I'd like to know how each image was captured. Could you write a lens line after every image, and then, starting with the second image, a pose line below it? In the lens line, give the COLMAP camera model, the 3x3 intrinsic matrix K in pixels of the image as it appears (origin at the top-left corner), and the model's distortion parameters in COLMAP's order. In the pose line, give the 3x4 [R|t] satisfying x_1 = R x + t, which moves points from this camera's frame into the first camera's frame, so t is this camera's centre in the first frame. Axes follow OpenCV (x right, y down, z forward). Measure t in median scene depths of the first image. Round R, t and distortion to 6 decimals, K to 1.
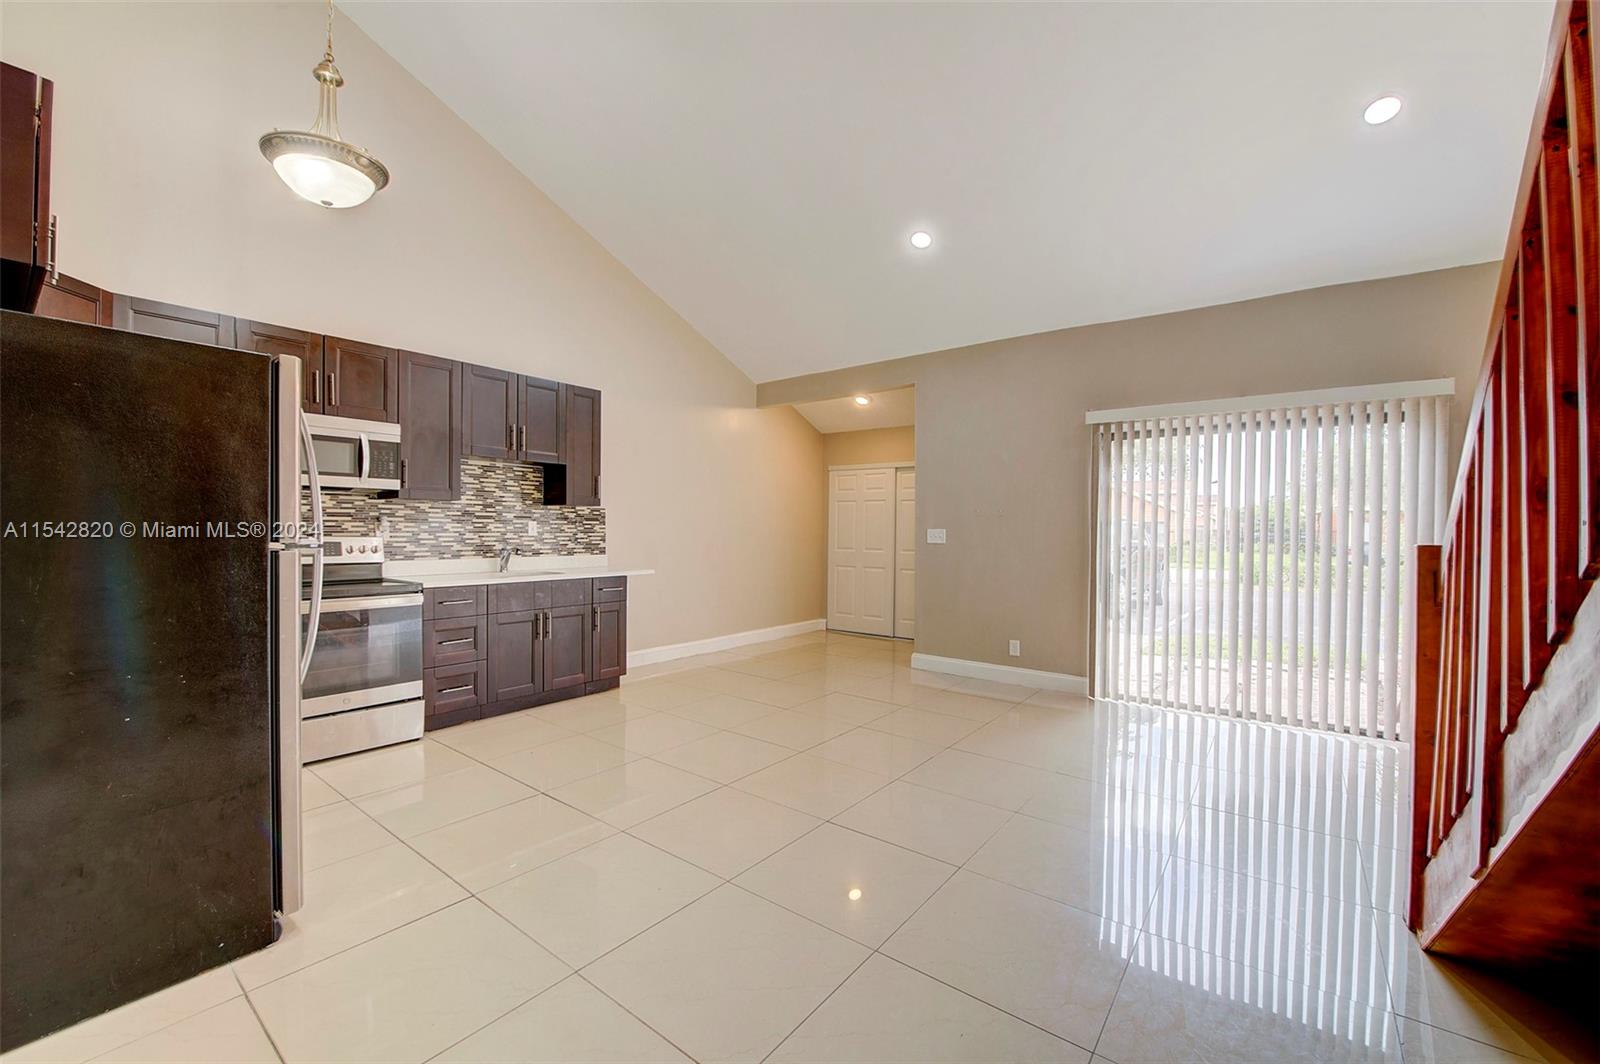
lens RADIAL K [[624.4, 0, 795.2], [0, 624.4, 541.1], [0, 0, 1]] dist [-0.011388, -0.000081]
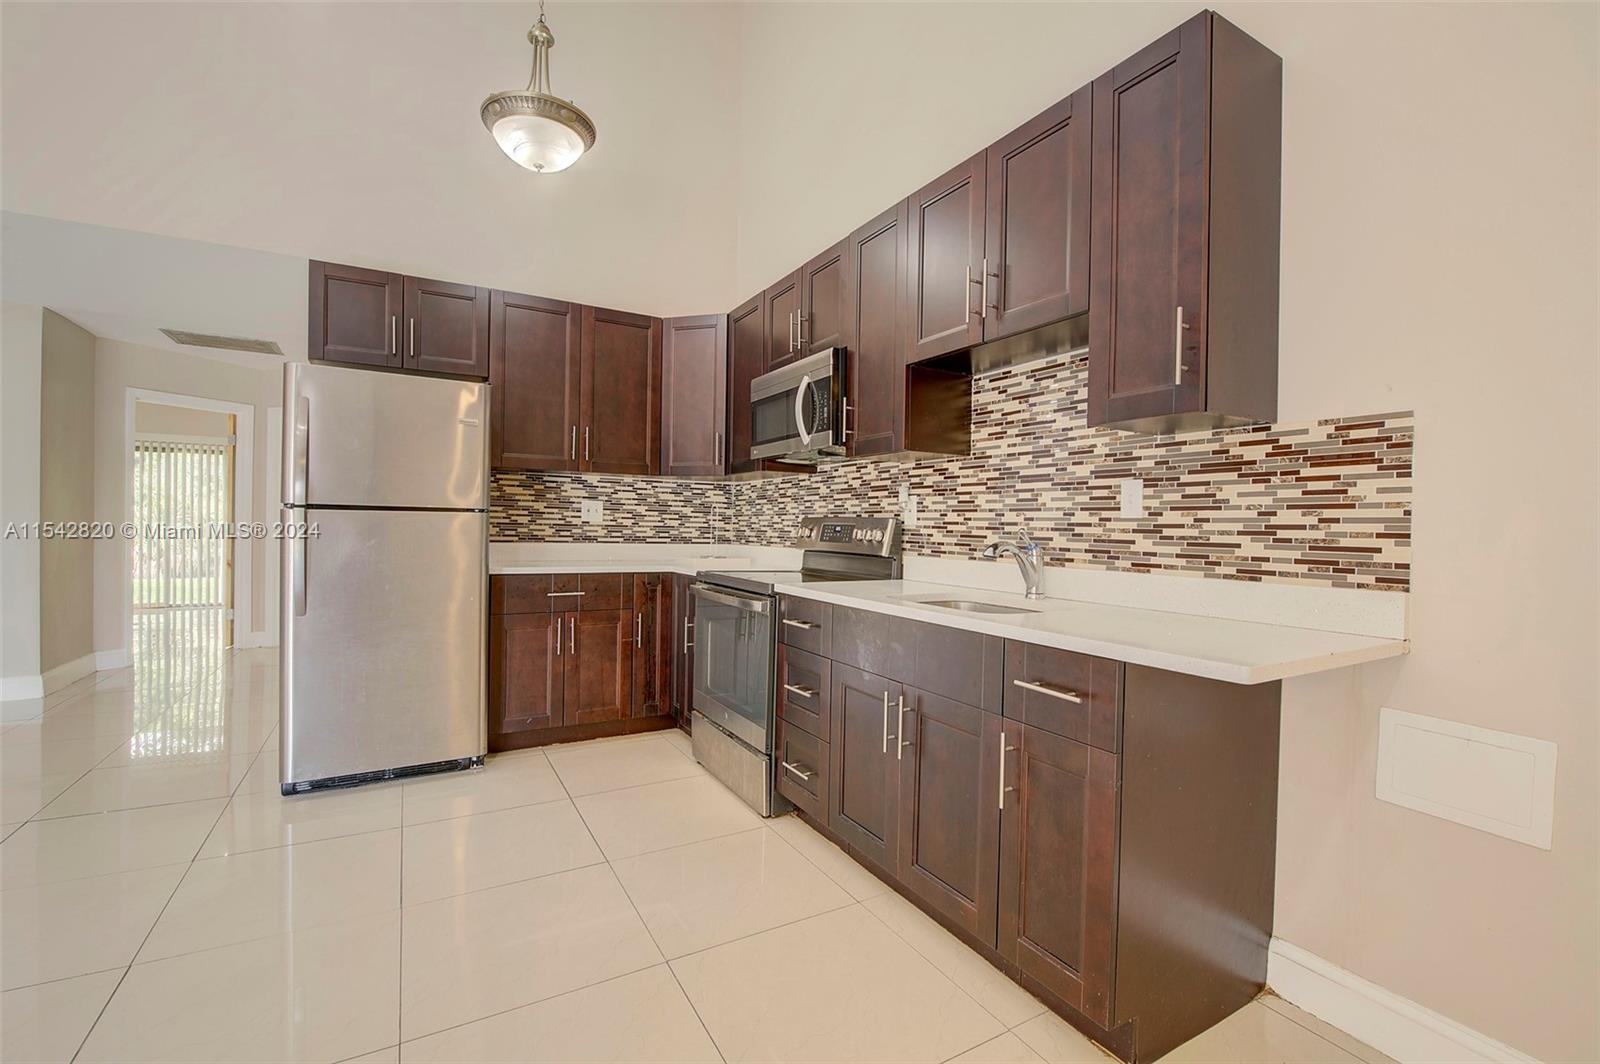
lens RADIAL K [[687.4, 0, 803.1], [0, 687.4, 532.5], [0, 0, 1]] dist [-0.015740, -0.001723]
pose [[-0.380251, -0.000073, -0.924883, 0.048902], [-0.032745, 0.999374, 0.013383, 0.001518], [0.924304, 0.035374, -0.380015, 1.020010]]
